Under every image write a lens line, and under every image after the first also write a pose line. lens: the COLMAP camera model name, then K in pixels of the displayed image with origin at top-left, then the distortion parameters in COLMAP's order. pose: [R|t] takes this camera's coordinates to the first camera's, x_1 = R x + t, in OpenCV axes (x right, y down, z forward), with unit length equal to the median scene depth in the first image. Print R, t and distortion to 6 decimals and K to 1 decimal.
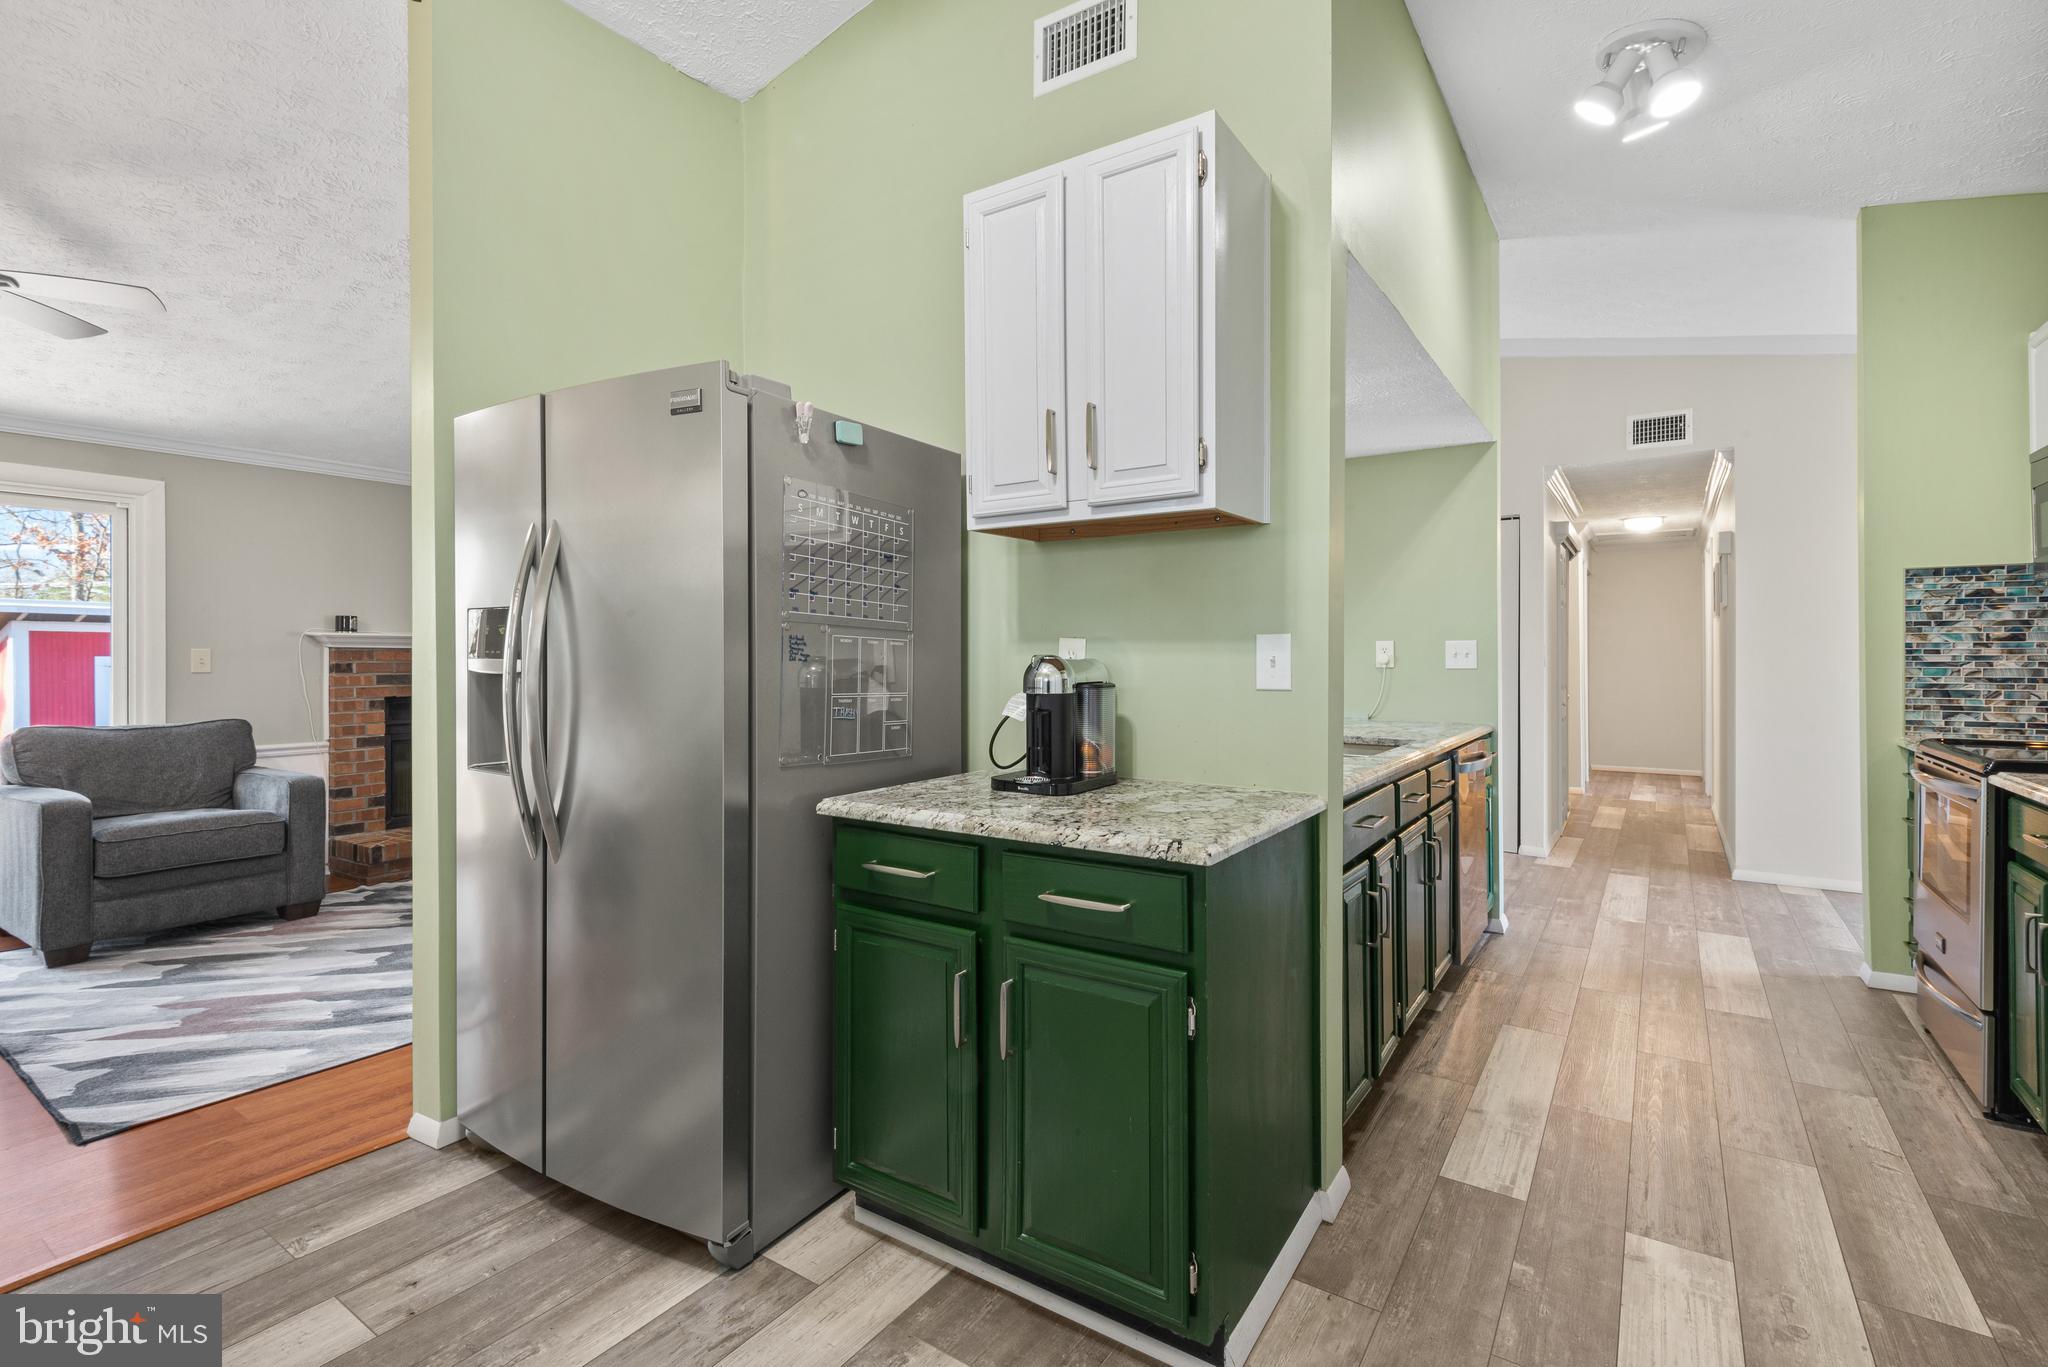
lens RADIAL K [[926.6, 0, 1032.8], [0, 926.6, 667.9], [0, 0, 1]] dist [0.002622, -0.000151]
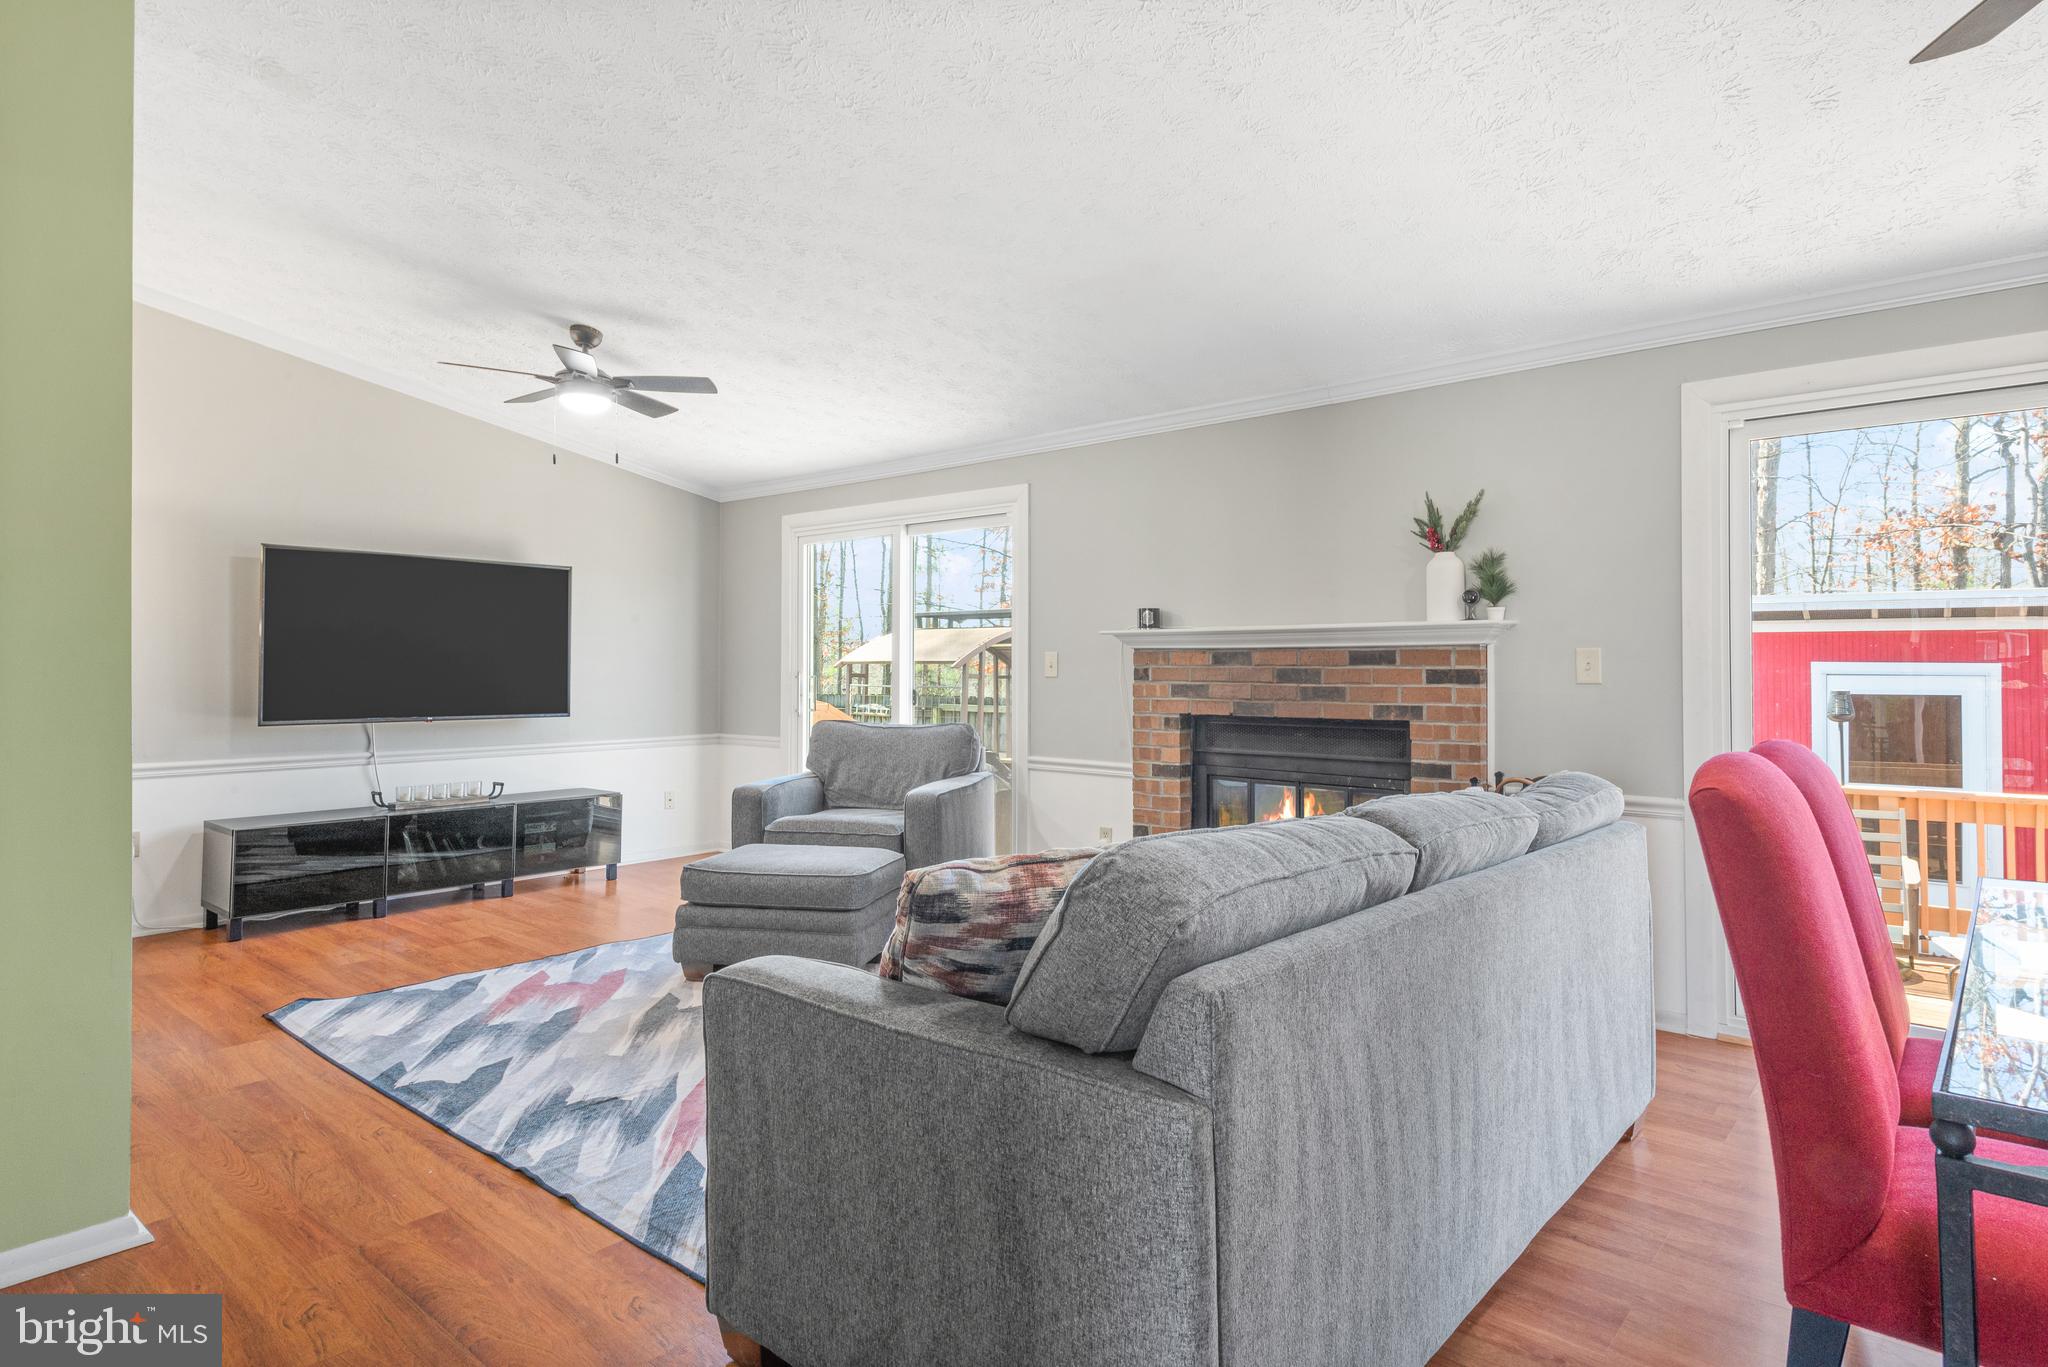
lens RADIAL K [[1152.1, 0, 1032.0], [0, 1152.1, 673.1], [0, 0, 1]] dist [0.005470, 0.000590]
pose [[-0.098249, 0.007952, -0.995130, 0.240457], [-0.008028, 0.999929, 0.008783, -0.008338], [0.995129, 0.008851, -0.098178, 0.994321]]
